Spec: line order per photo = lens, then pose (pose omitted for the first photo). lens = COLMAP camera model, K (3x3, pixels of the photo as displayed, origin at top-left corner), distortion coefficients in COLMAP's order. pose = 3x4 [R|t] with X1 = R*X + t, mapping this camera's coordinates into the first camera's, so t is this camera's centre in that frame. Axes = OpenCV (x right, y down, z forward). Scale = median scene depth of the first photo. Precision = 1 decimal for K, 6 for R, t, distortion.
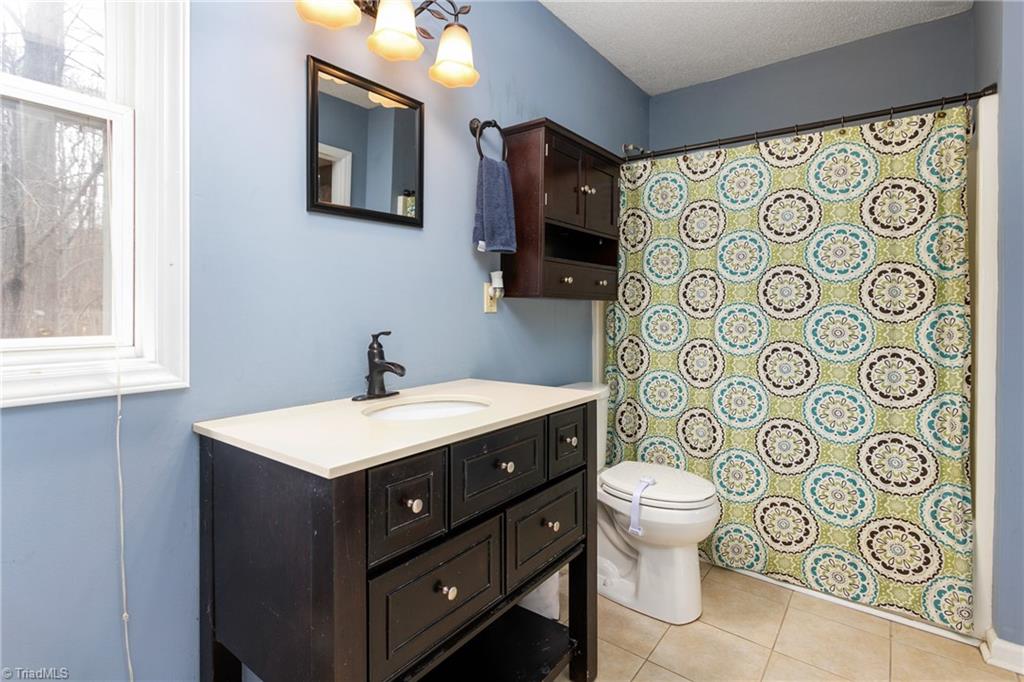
lens RADIAL K [[492.2, 0, 508.3], [0, 492.2, 314.8], [0, 0, 1]] dist [-0.004226, 0.002451]
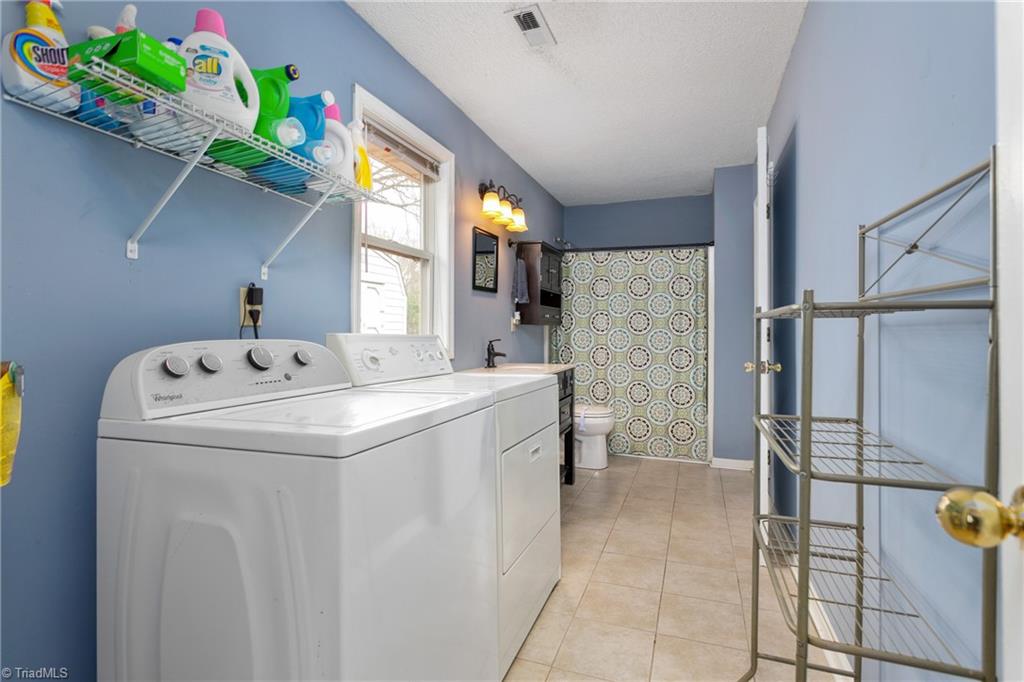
lens RADIAL K [[492.2, 0, 512.6], [0, 492.2, 335.9], [0, 0, 1]] dist [-0.004226, 0.002451]
pose [[0.953863, -0.002098, 0.300234, -0.669789], [0.001979, 0.999998, 0.000702, 0.012179], [-0.300235, -0.000075, 0.953865, -0.976770]]
